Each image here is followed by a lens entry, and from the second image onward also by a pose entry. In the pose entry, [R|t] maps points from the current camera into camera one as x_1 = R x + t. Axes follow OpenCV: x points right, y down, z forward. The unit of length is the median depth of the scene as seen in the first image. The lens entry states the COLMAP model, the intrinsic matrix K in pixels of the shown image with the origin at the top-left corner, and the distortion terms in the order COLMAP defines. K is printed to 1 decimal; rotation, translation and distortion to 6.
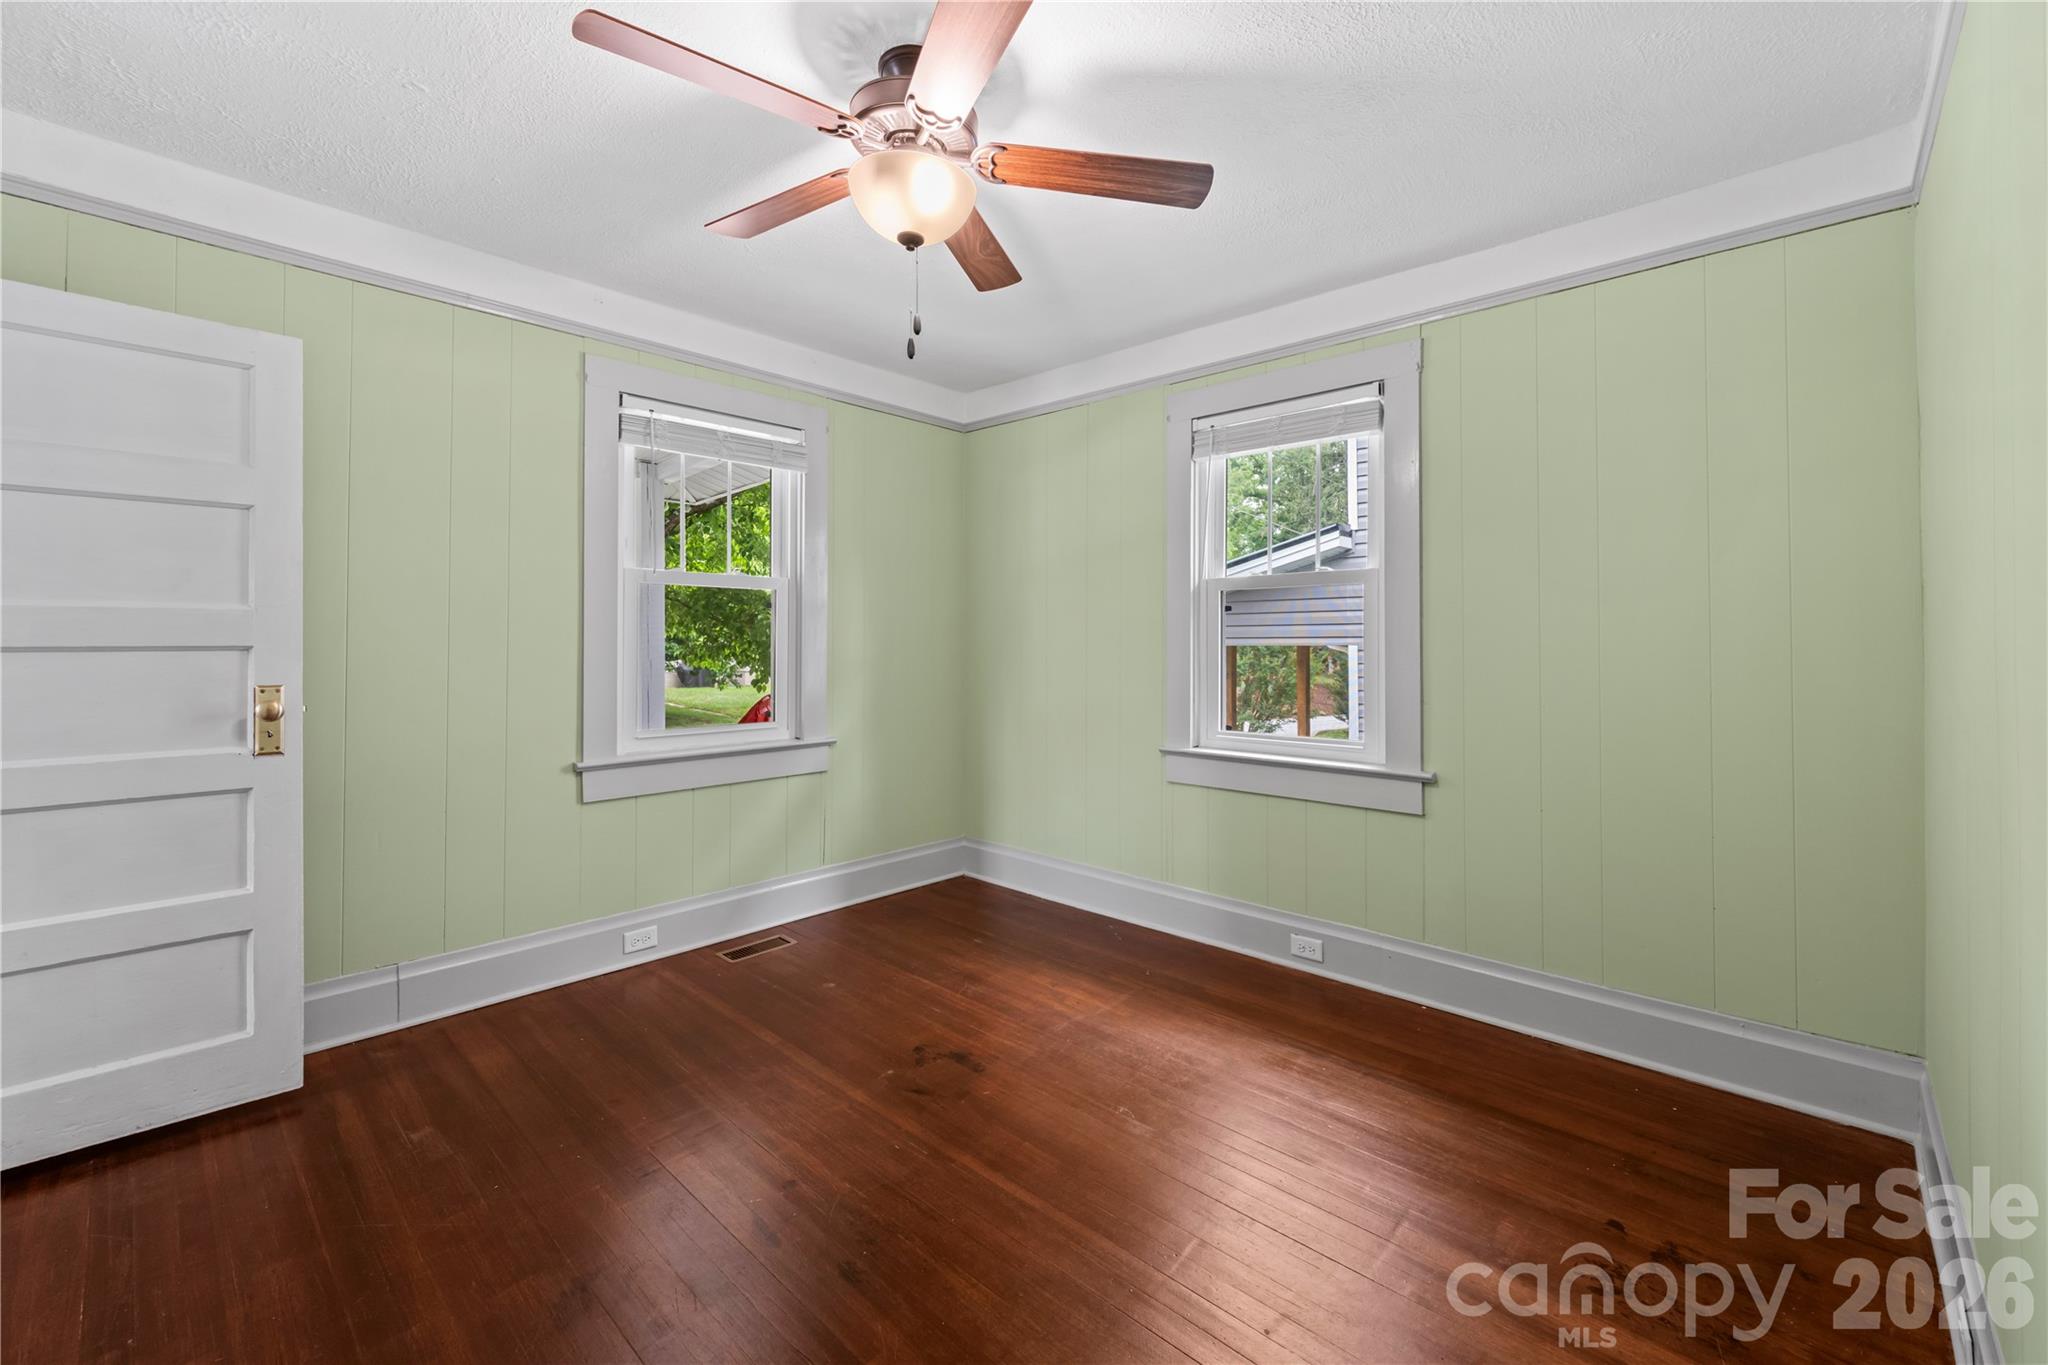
lens RADIAL K [[836.4, 0, 1032.3], [0, 836.4, 639.3], [0, 0, 1]] dist [-0.000750, -0.000206]
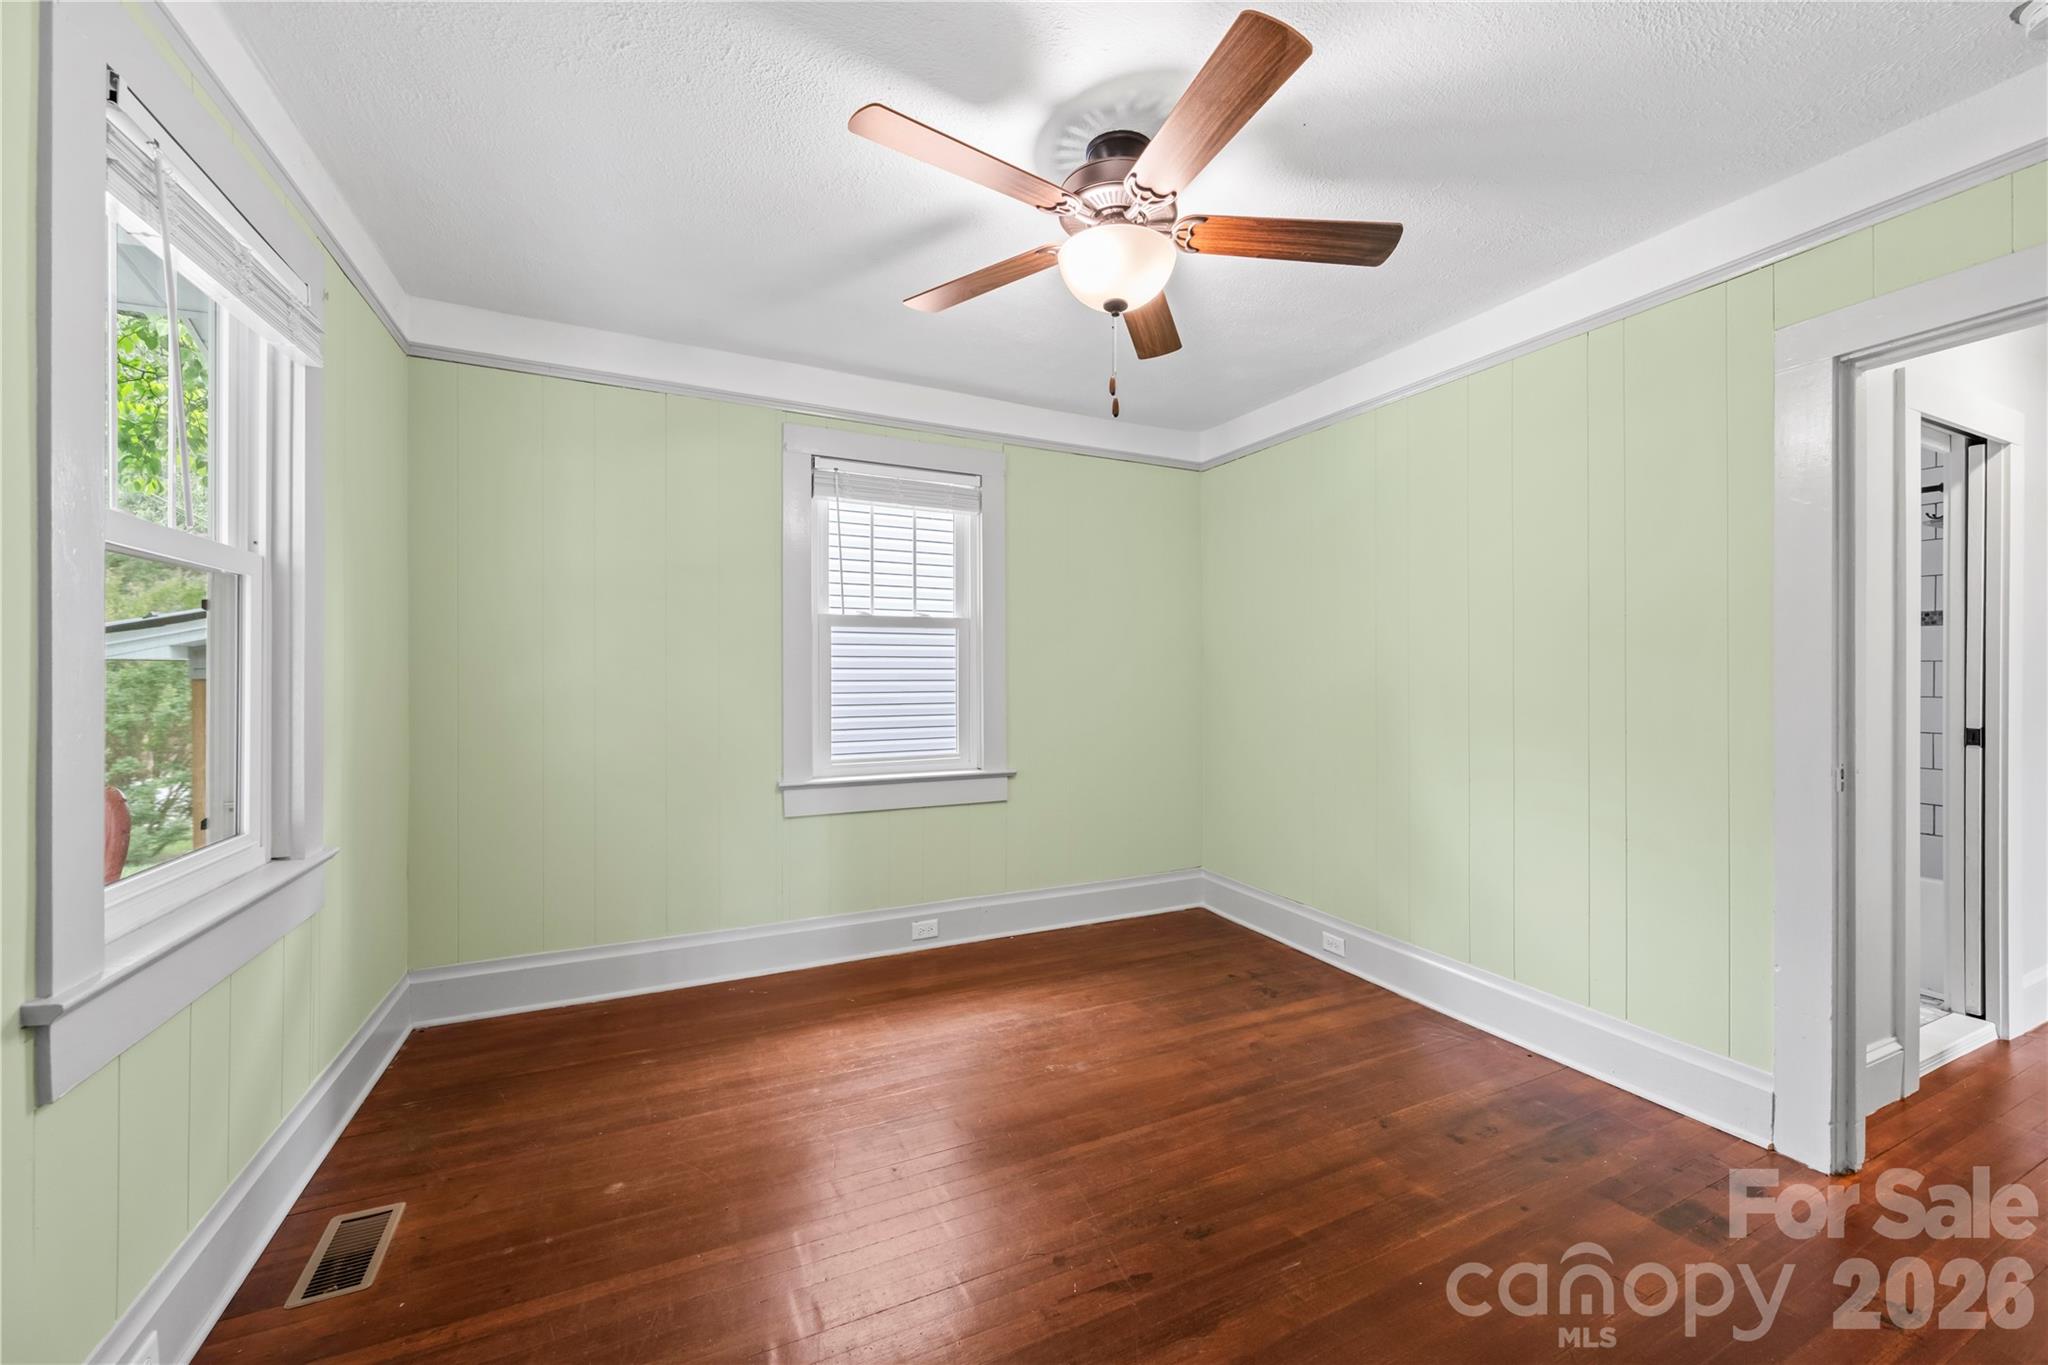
lens RADIAL K [[823.4, 0, 1030.9], [0, 823.4, 675.8], [0, 0, 1]] dist [0.000311, 0.000078]
pose [[0.350495, -0.004748, 0.936553, -0.767216], [-0.004196, 0.999969, 0.006640, -0.004406], [-0.936555, -0.006257, 0.350464, 0.470796]]
